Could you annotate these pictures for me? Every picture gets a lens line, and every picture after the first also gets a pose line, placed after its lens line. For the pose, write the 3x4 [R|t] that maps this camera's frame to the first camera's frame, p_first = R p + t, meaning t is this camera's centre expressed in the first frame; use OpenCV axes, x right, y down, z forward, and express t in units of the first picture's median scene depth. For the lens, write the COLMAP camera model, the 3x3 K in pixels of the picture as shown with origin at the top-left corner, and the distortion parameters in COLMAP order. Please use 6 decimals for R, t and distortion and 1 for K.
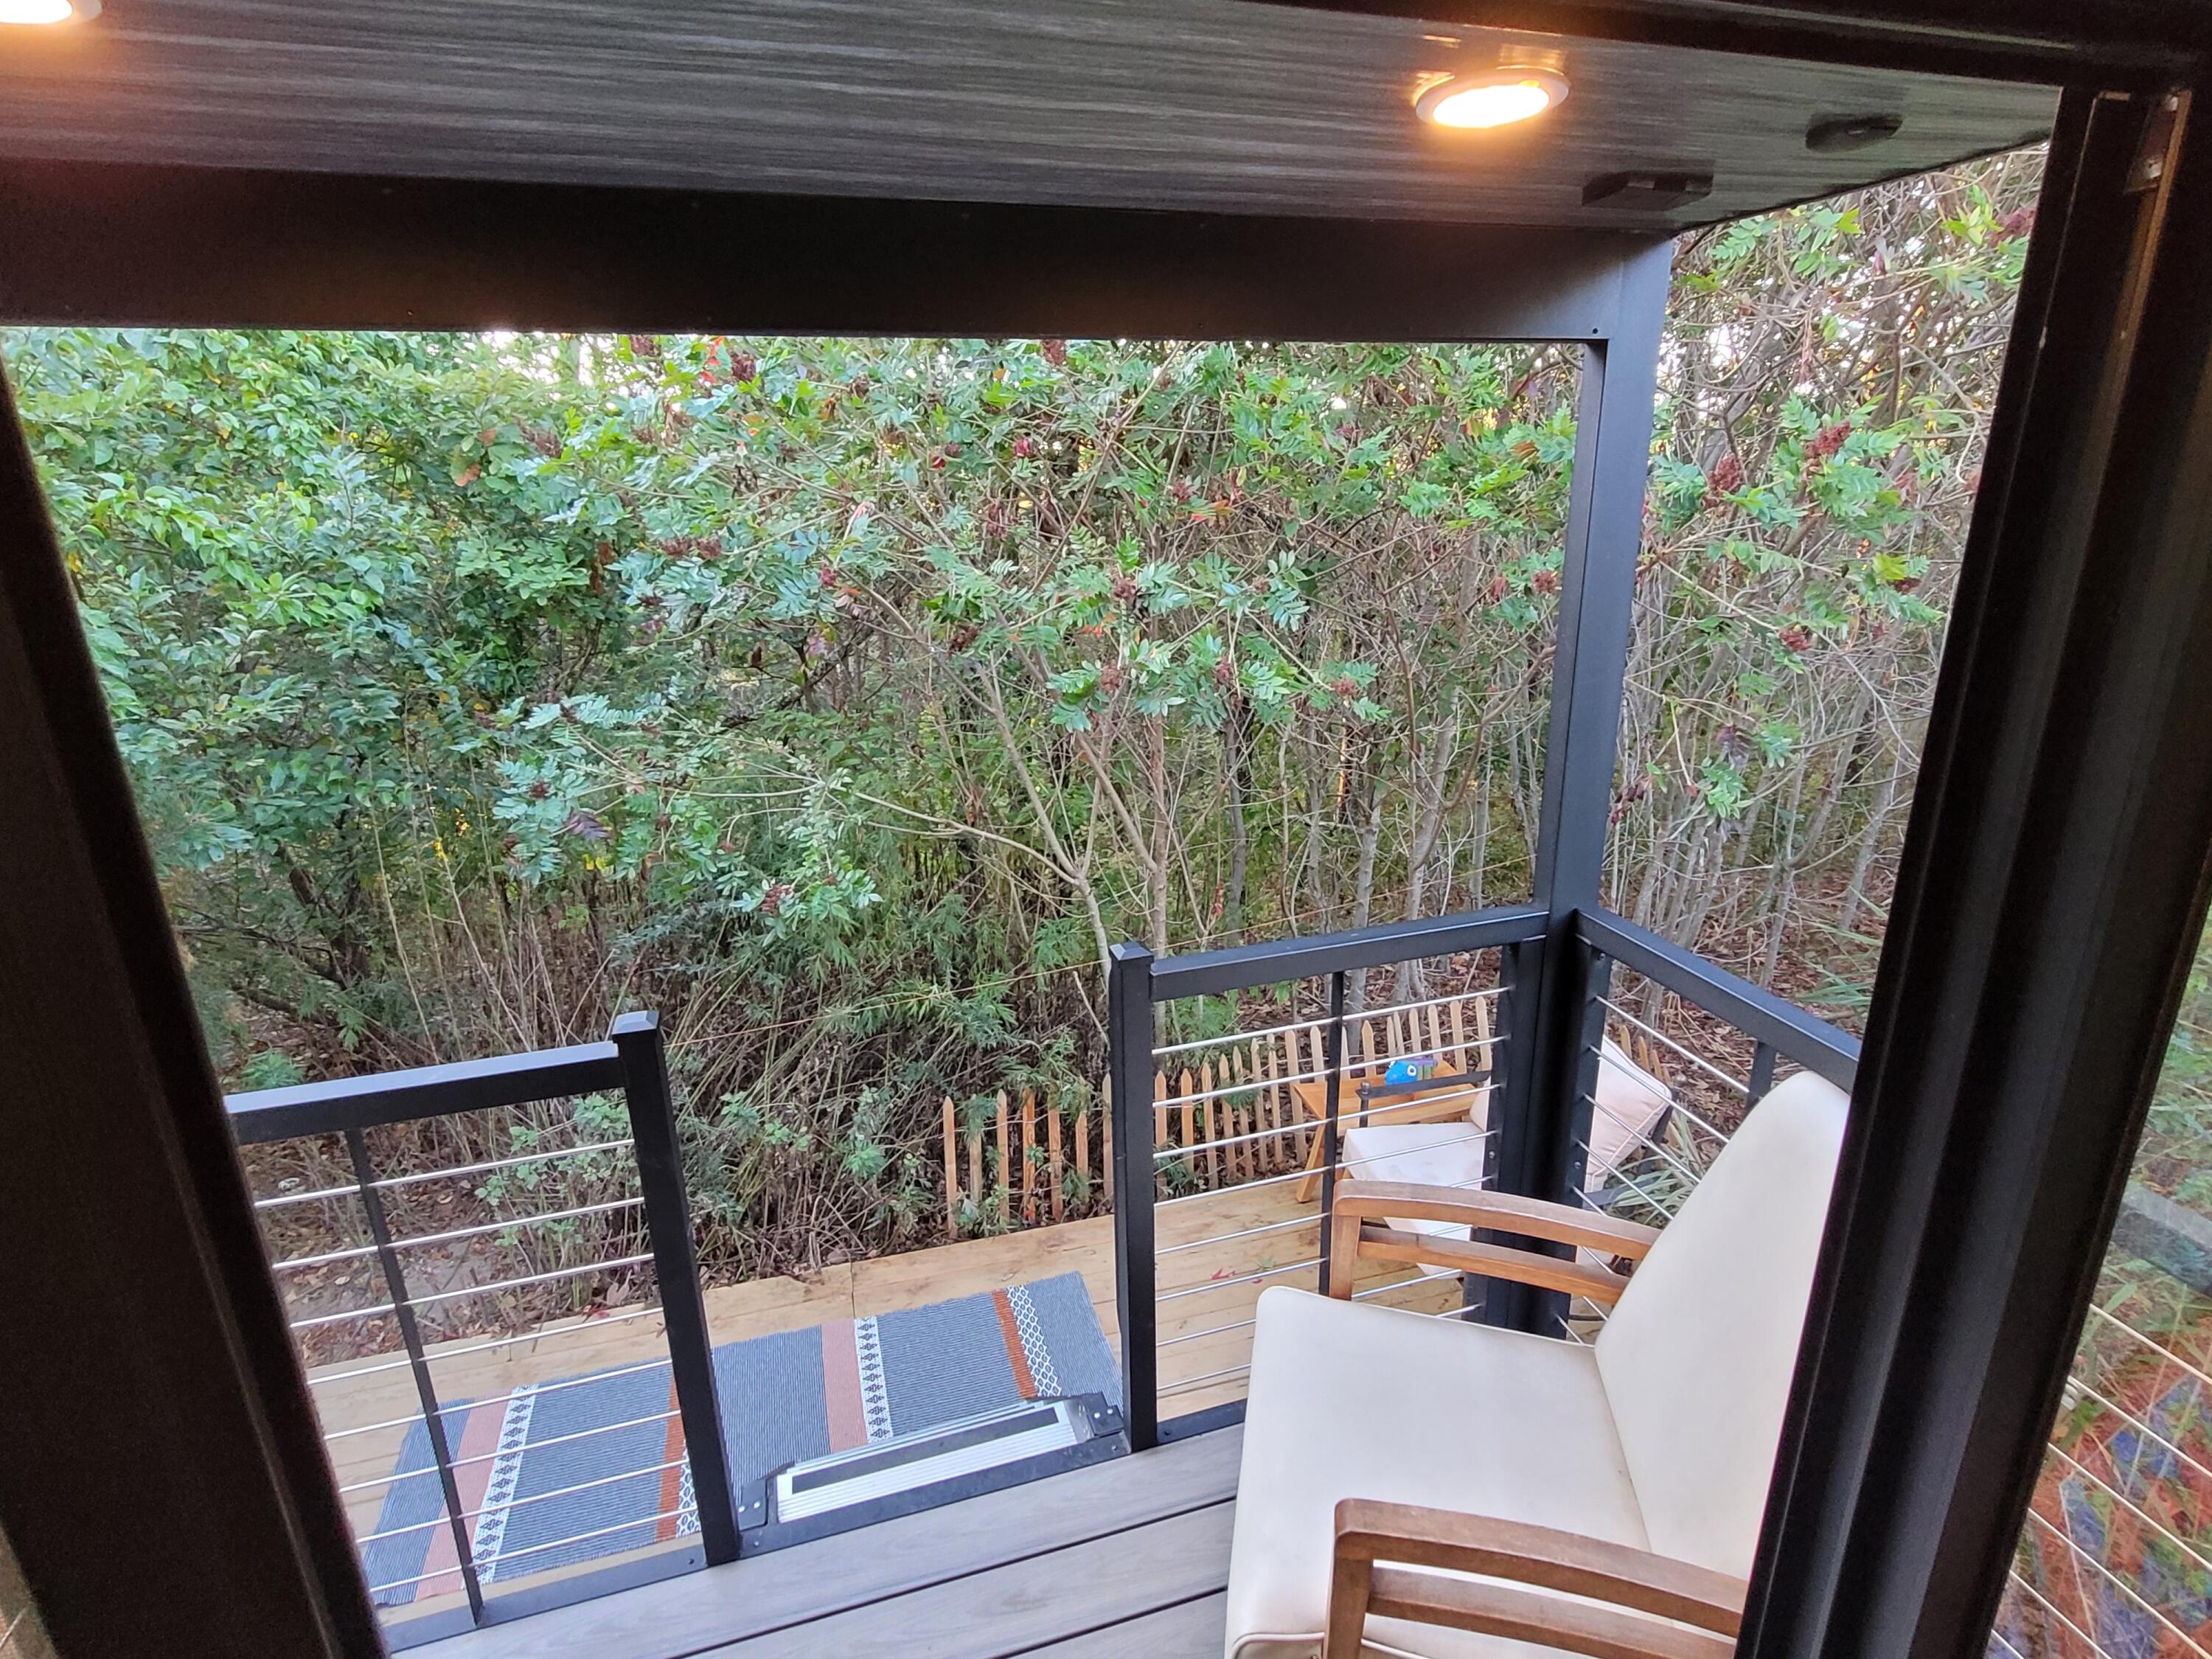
lens RADIAL K [[1119.4, 0, 1111.9], [0, 1119.4, 827.3], [0, 0, 1]] dist [0.009233, -0.007799]
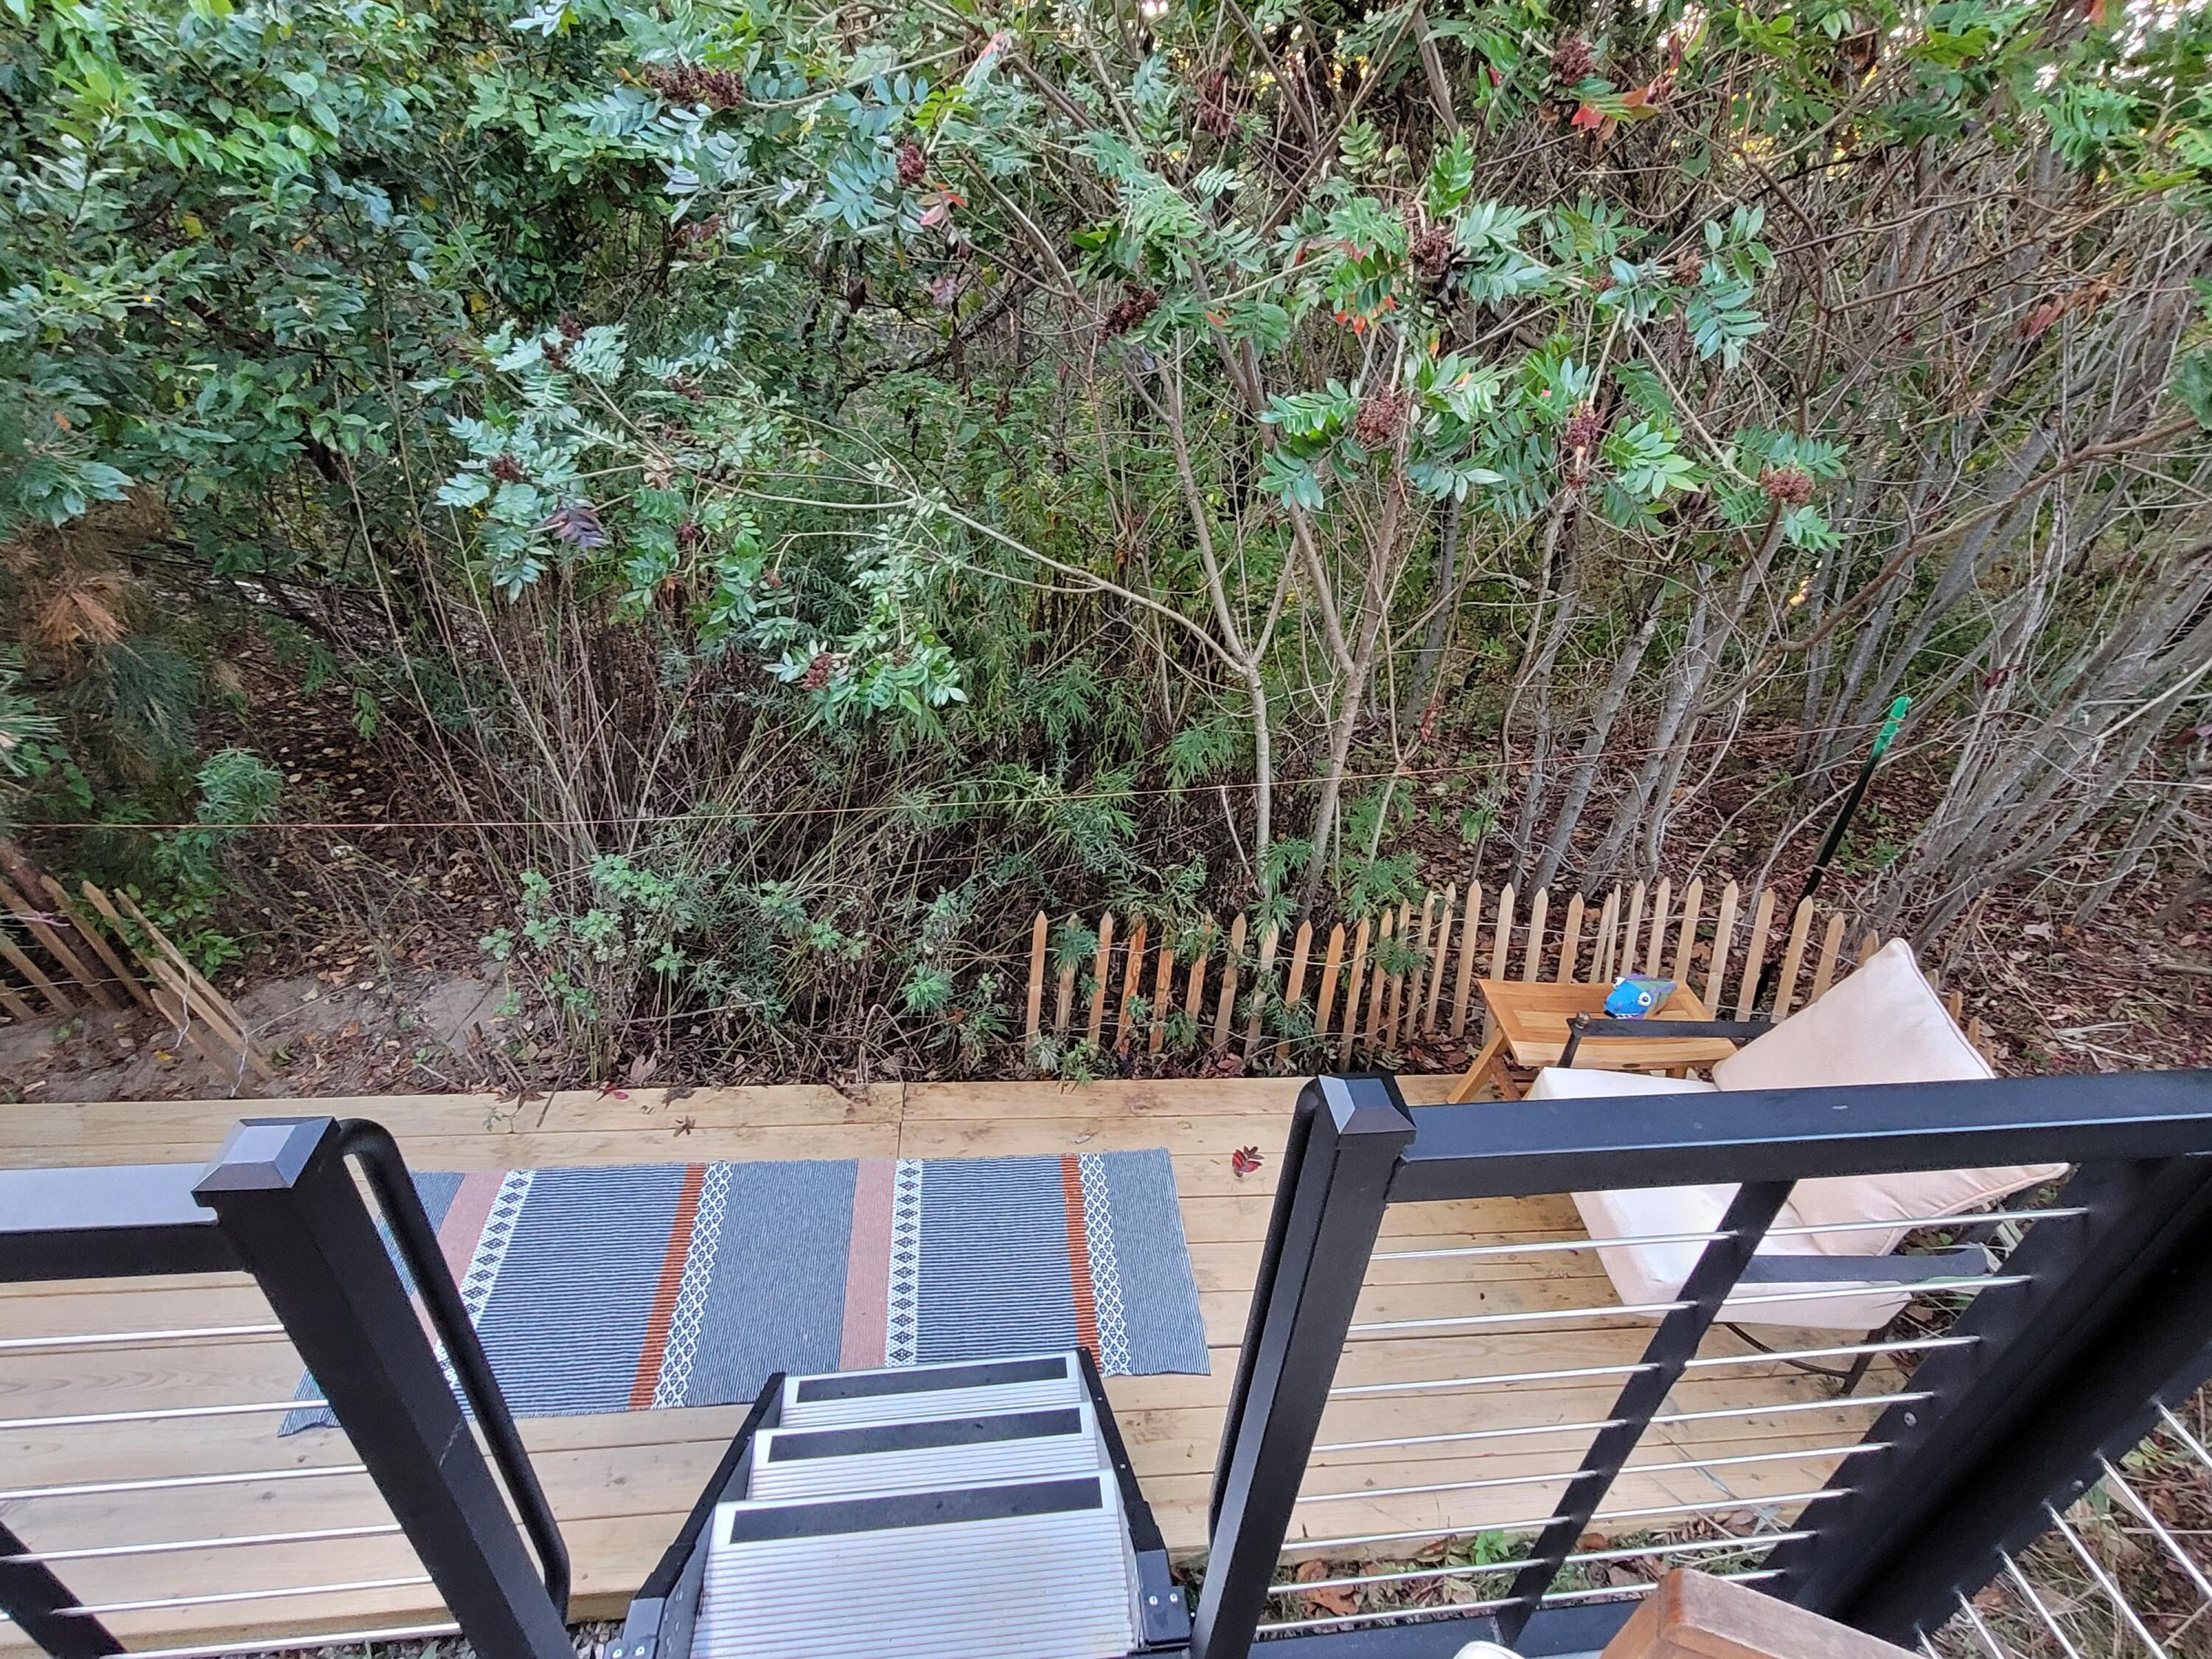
lens RADIAL K [[1119.4, 0, 1111.9], [0, 1119.4, 827.3], [0, 0, 1]] dist [0.009233, -0.007799]
pose [[0.980194, 0.169836, -0.101860, -0.027476], [-0.136769, 0.952514, 0.272050, -0.052006], [0.143227, -0.252731, 0.956877, 0.278582]]
